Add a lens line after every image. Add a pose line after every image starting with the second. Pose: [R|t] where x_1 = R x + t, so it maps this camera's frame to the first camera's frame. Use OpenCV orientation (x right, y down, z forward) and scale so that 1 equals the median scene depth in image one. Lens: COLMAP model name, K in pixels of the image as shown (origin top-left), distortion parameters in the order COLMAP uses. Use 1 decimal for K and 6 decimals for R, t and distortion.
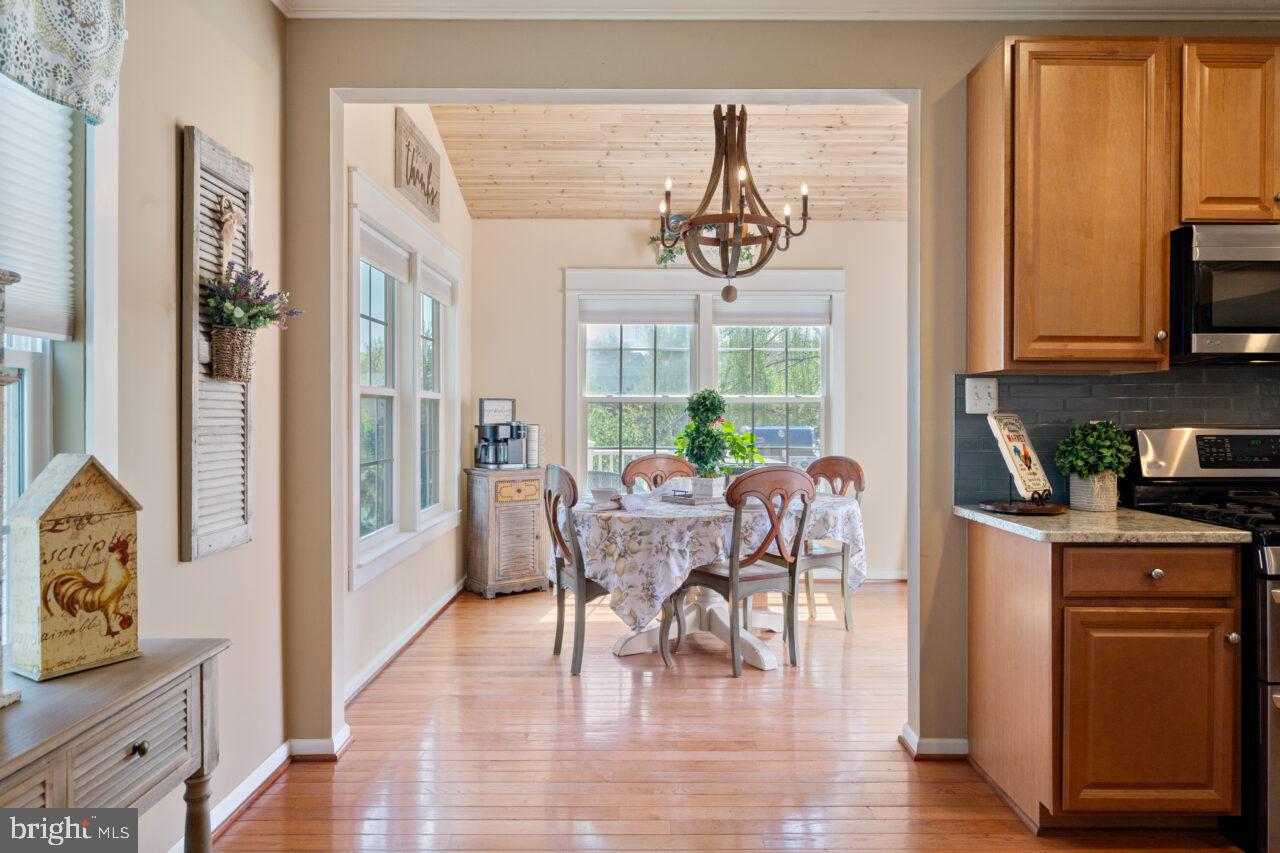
lens RADIAL K [[796.4, 0, 639.3], [0, 796.4, 415.6], [0, 0, 1]] dist [-0.008751, 0.001517]
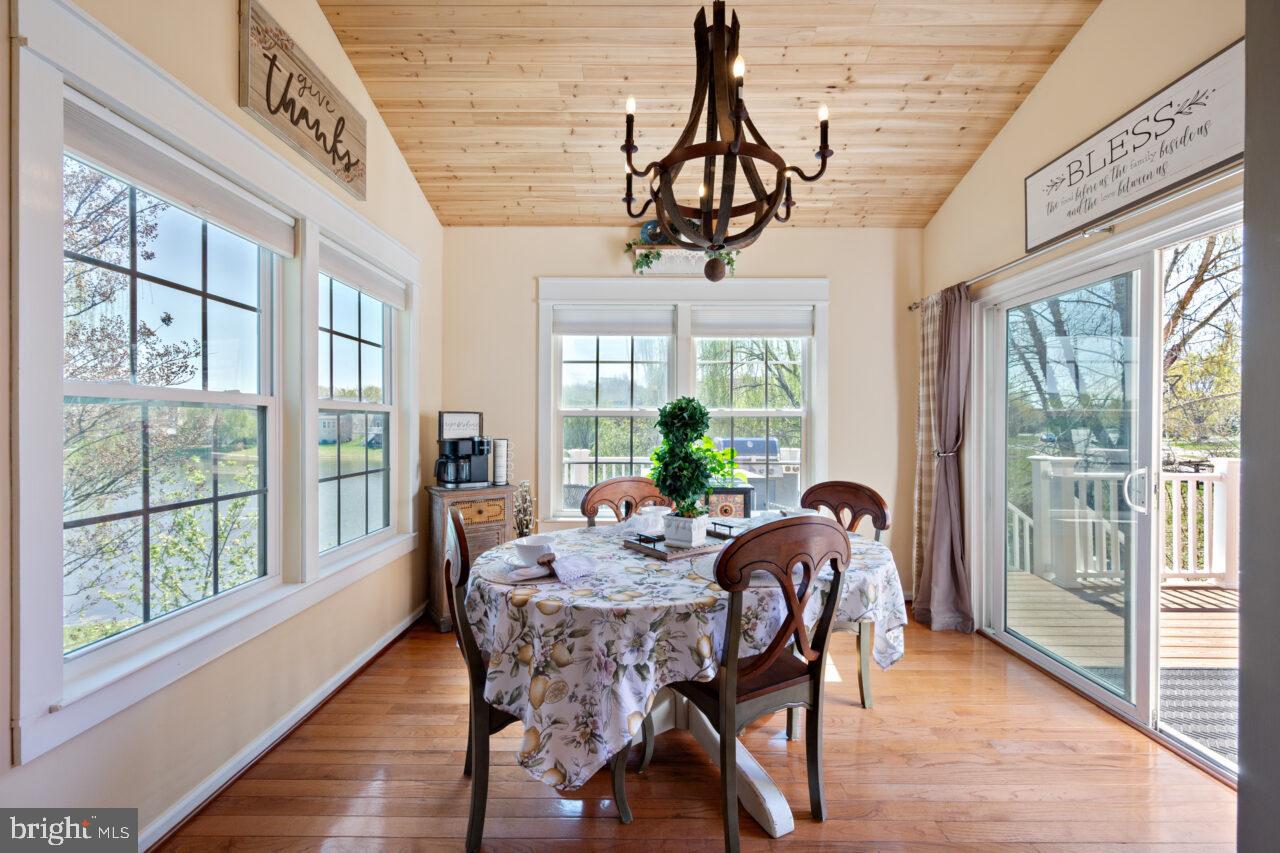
lens RADIAL K [[512.7, 0, 637.6], [0, 512.7, 430.7], [0, 0, 1]] dist [-0.000924, -0.000201]
pose [[0.999965, 0.000988, -0.008286, 0.042782], [-0.000920, 0.999966, 0.008241, -0.005228], [0.008294, -0.008233, 0.999932, 0.496483]]
